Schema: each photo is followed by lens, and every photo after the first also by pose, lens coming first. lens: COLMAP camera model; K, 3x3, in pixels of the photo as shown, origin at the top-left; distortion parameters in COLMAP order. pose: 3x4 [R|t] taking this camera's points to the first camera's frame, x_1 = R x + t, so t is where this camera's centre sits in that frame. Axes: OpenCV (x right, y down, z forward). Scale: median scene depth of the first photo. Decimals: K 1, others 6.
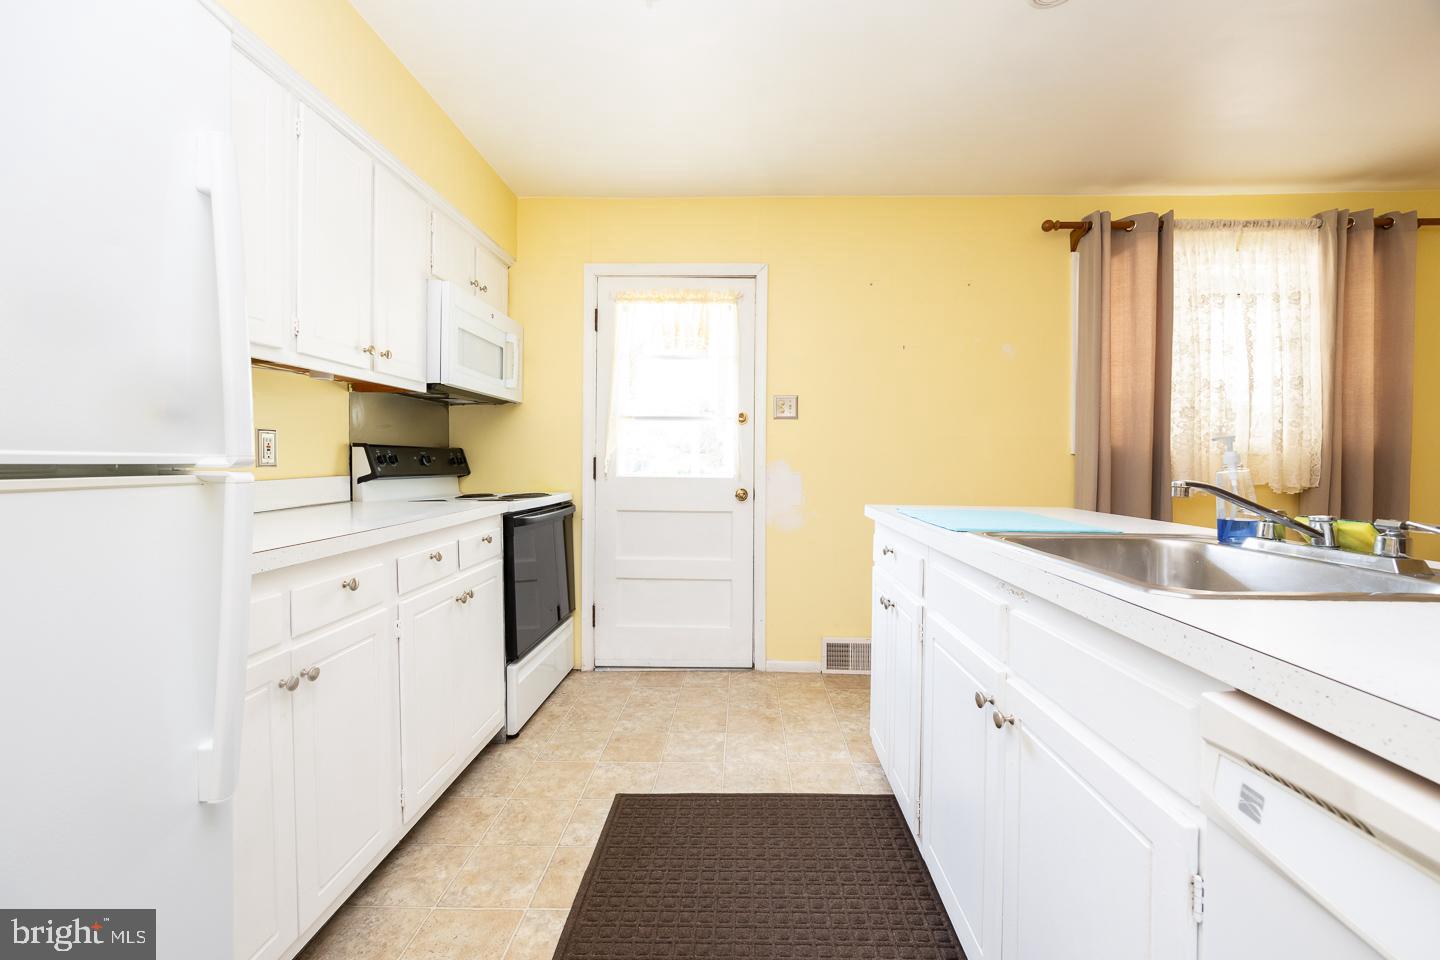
lens RADIAL K [[585.7, 0, 723.7], [0, 585.7, 470.1], [0, 0, 1]] dist [-0.001313, -0.000244]
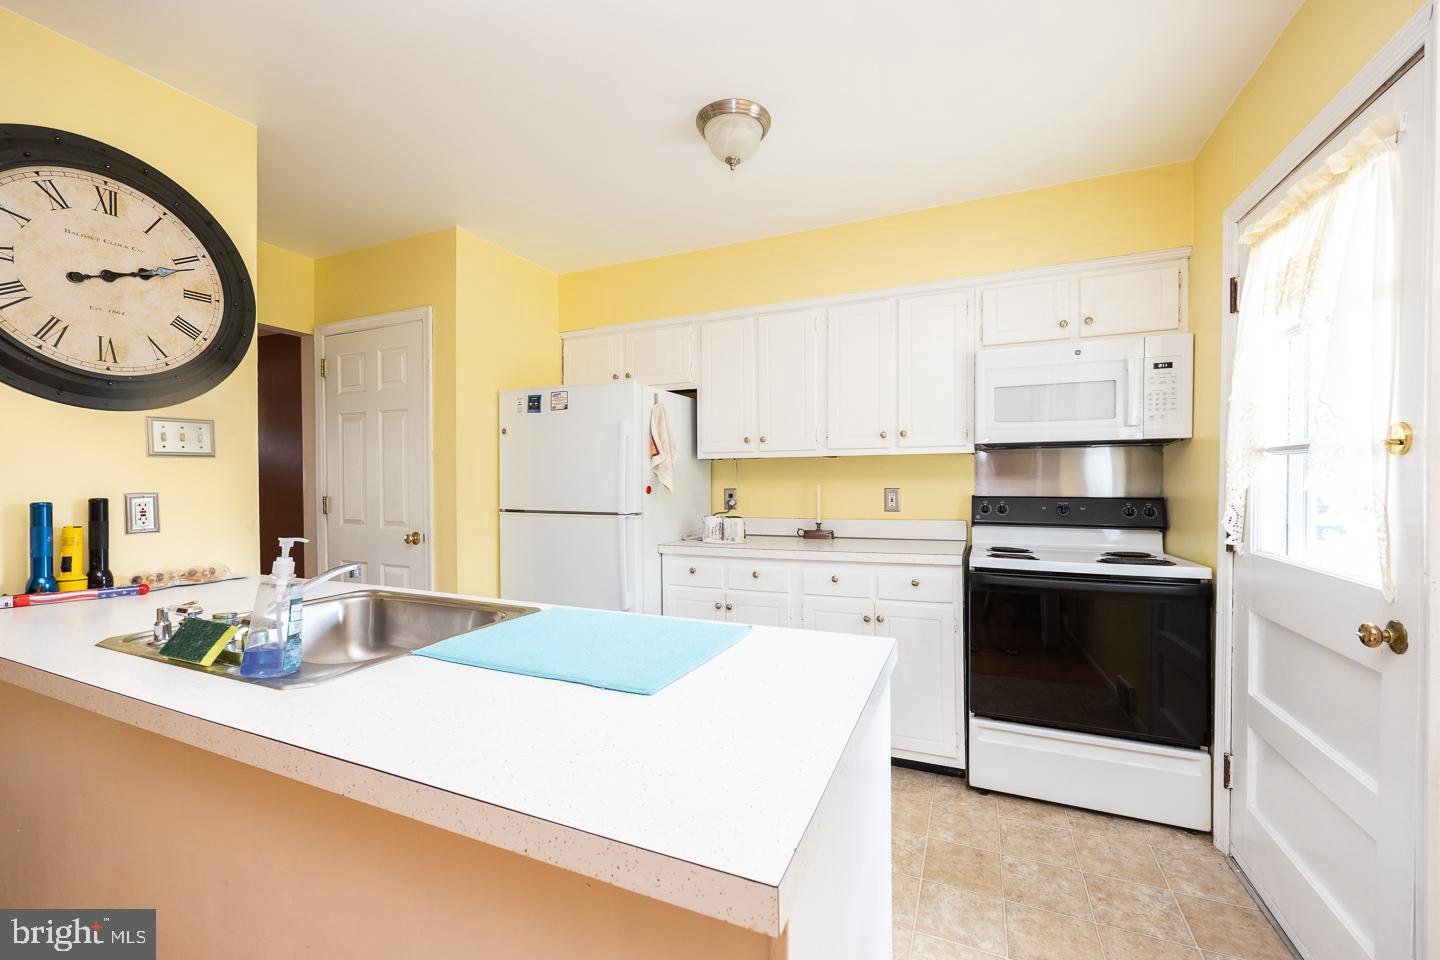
lens RADIAL K [[585.7, 0, 718.4], [0, 585.7, 480.9], [0, 0, 1]] dist [-0.001313, -0.000244]
pose [[-0.373362, -0.001607, -0.927684, 0.596565], [-0.012242, 0.999920, 0.003195, -0.059373], [0.927605, 0.012550, -0.373352, 0.777640]]
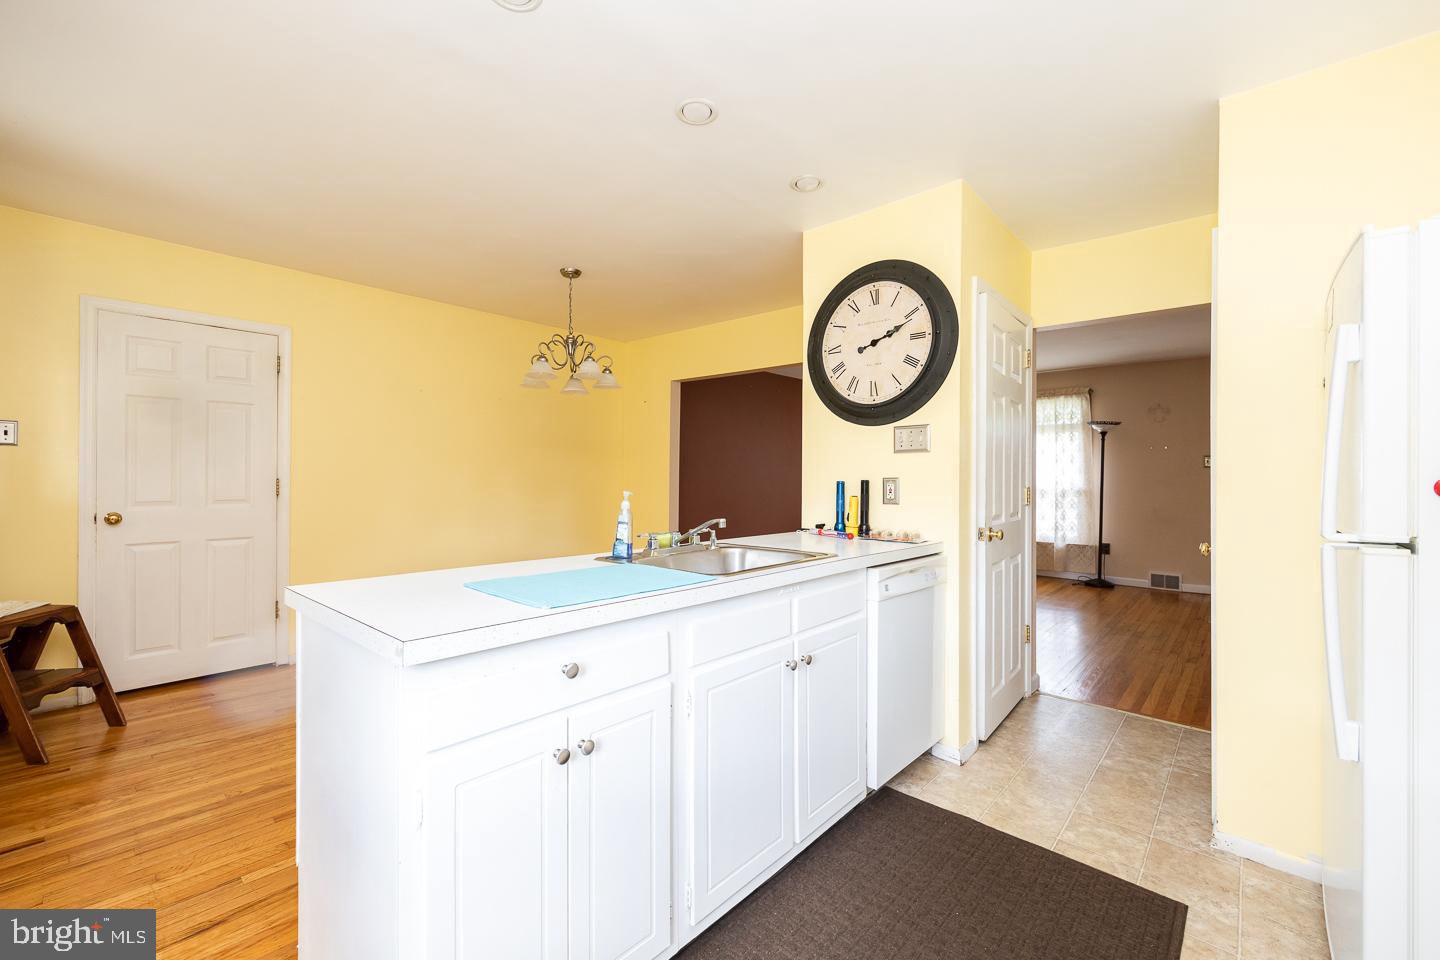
lens RADIAL K [[585.7, 0, 724.8], [0, 585.7, 476.6], [0, 0, 1]] dist [-0.001313, -0.000244]
pose [[-0.777330, -0.007583, 0.629048, -0.133704], [-0.001677, 0.999949, 0.009981, -0.047858], [-0.629091, 0.006704, -0.777303, 0.881630]]
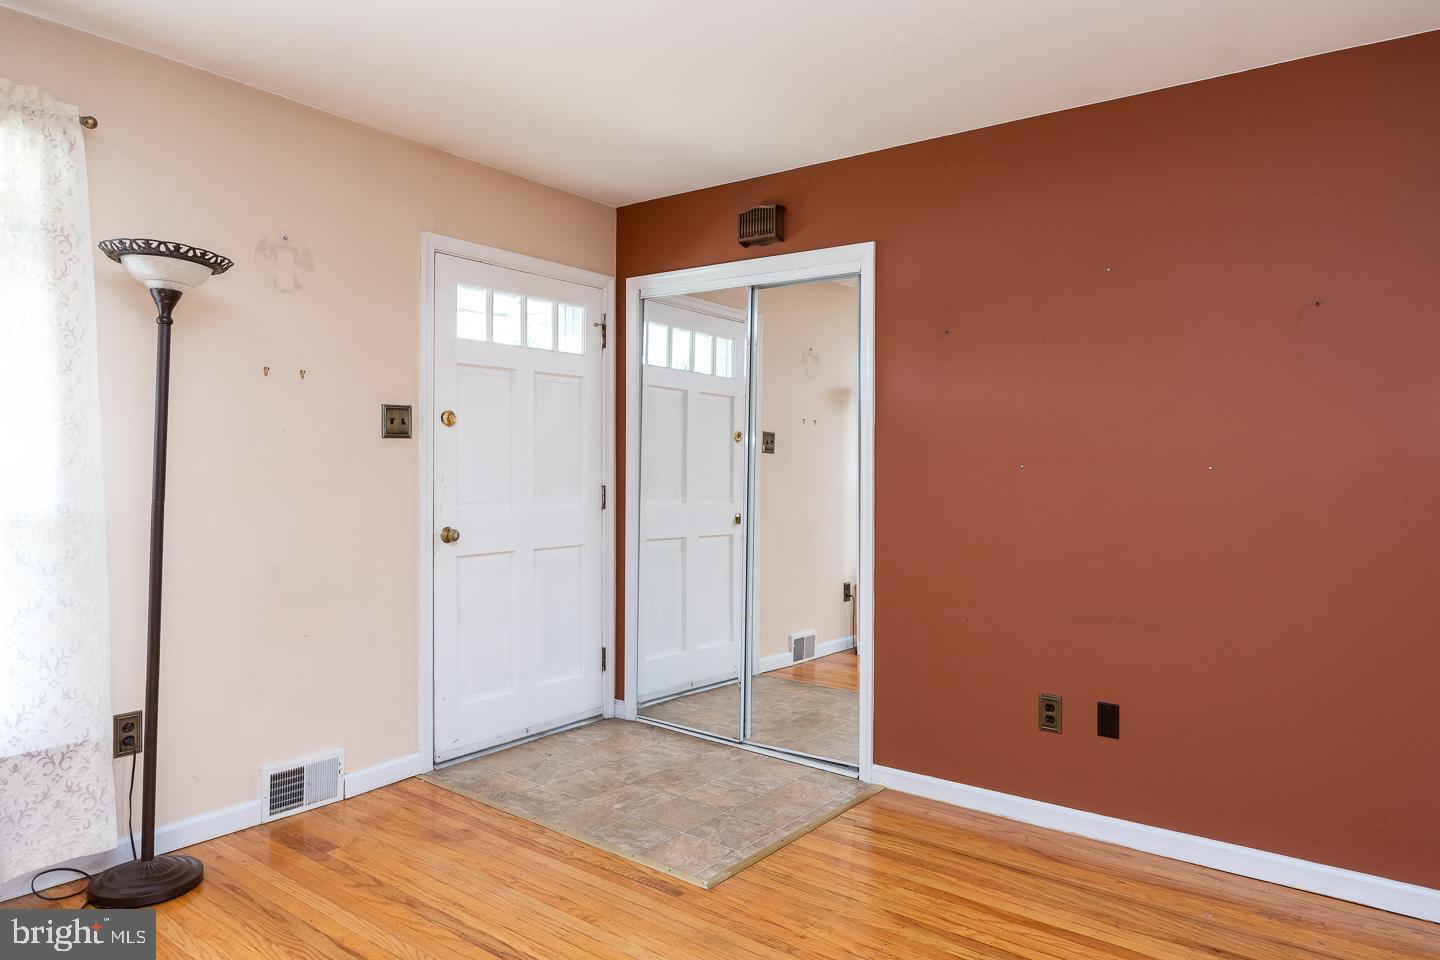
lens RADIAL K [[891.8, 0, 727.0], [0, 891.8, 479.1], [0, 0, 1]] dist [0.006754, 0.001461]
pose [[-0.563063, -0.009546, -0.826359, 0.623954], [-0.026464, 0.999629, 0.006485, -0.023325], [0.825990, 0.025520, -0.563106, -0.850185]]
